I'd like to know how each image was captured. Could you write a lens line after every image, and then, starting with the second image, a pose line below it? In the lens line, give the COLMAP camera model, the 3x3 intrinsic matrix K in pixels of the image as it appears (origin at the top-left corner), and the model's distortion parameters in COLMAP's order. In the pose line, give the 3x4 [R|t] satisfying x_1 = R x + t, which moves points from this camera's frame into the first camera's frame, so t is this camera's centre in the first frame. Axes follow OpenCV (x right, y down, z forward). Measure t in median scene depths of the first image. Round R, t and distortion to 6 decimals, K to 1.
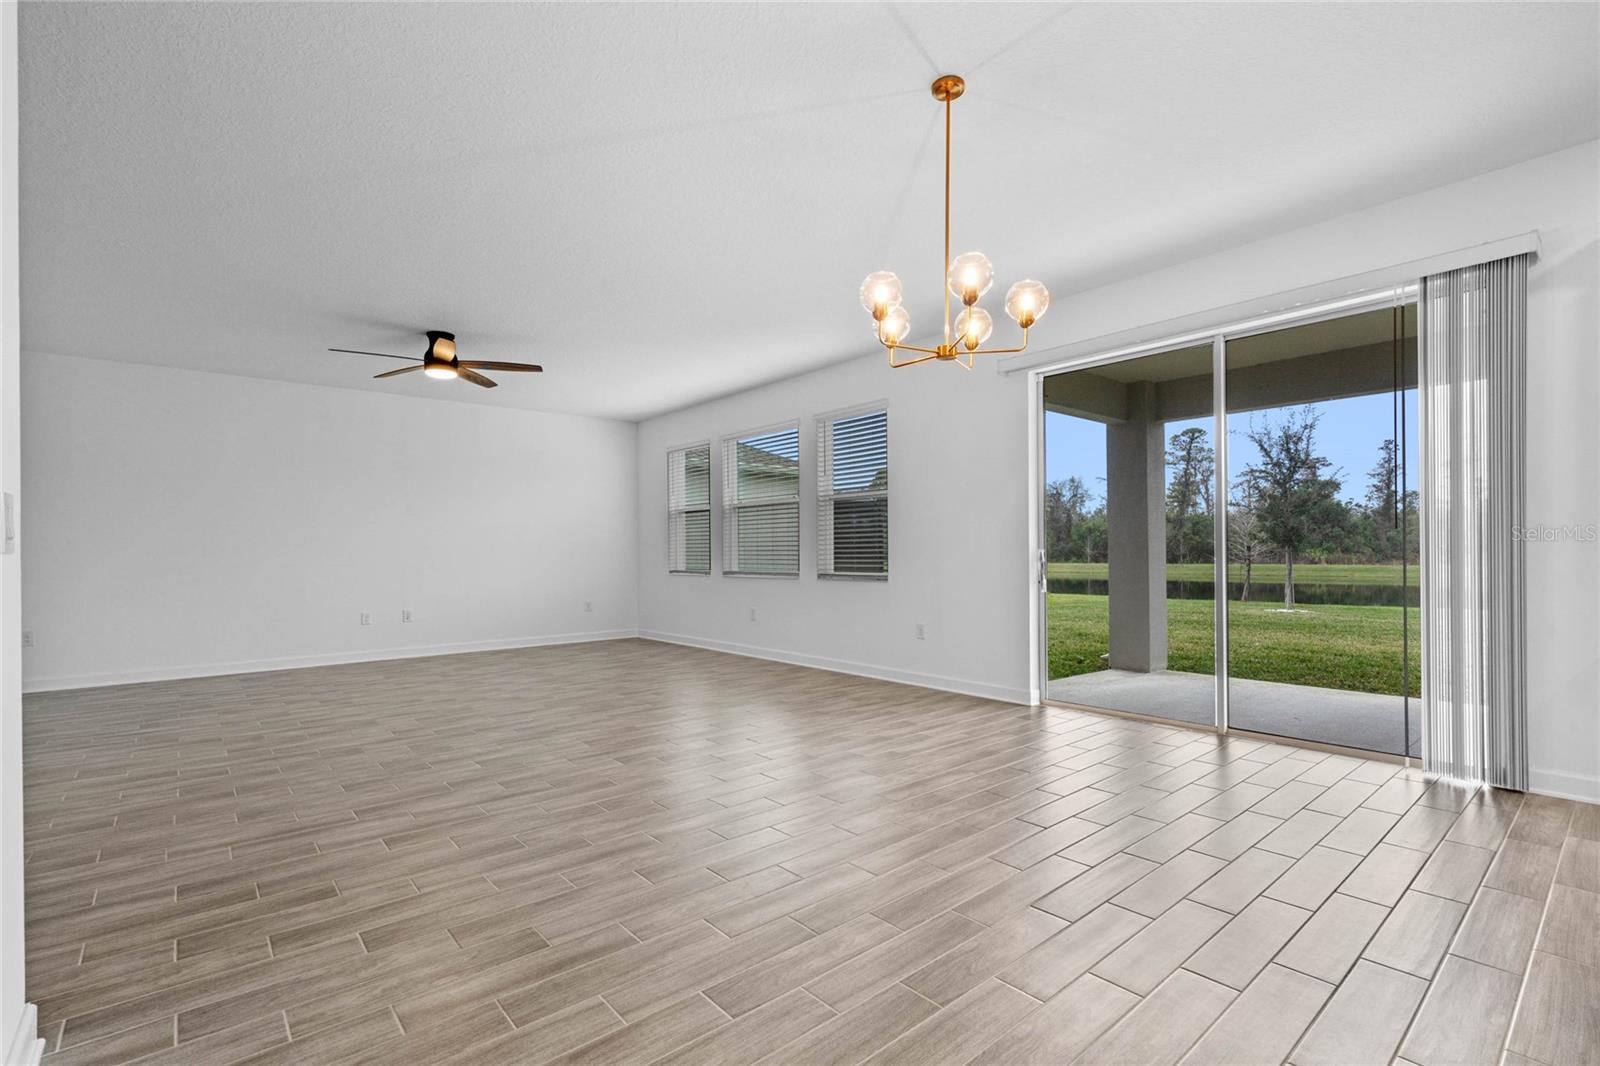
lens RADIAL K [[729.6, 0, 802.2], [0, 729.6, 548.7], [0, 0, 1]] dist [0.010127, -0.001258]
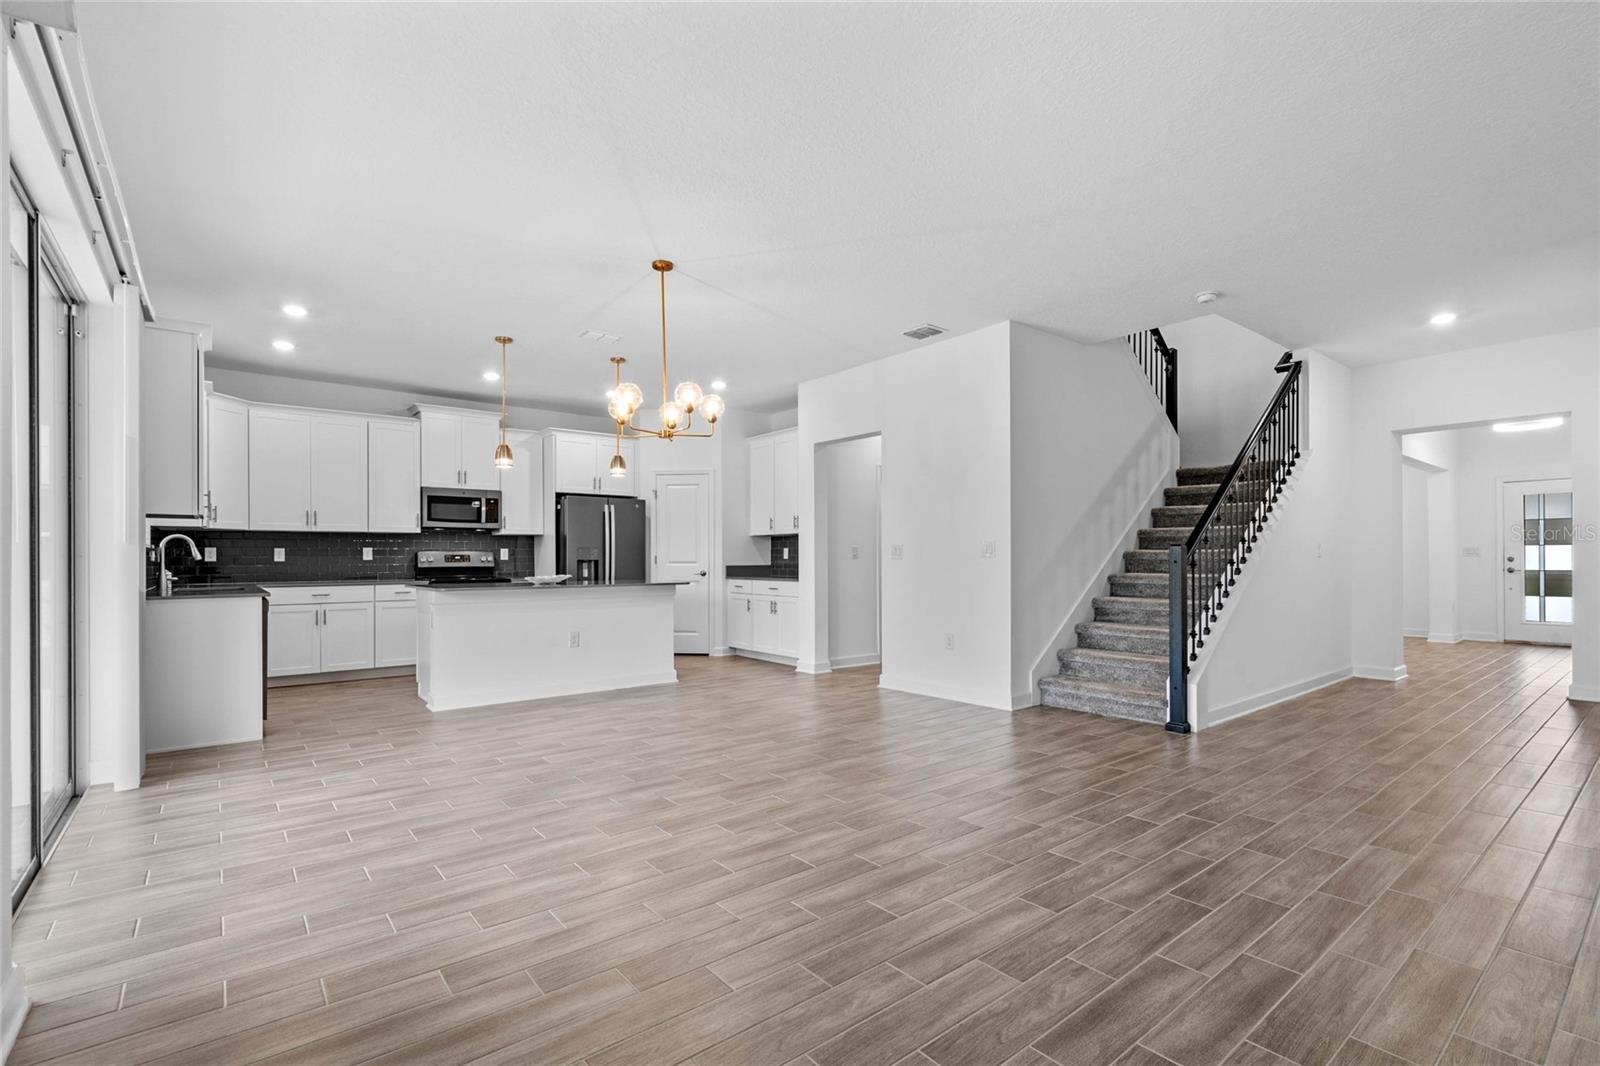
lens RADIAL K [[729.6, 0, 796.2], [0, 729.6, 543.5], [0, 0, 1]] dist [0.010127, -0.001258]
pose [[-0.999569, 0.011045, 0.027204, -0.101215], [0.010509, 0.999750, -0.019758, 0.003533], [-0.027415, -0.019464, -0.999435, 2.070986]]
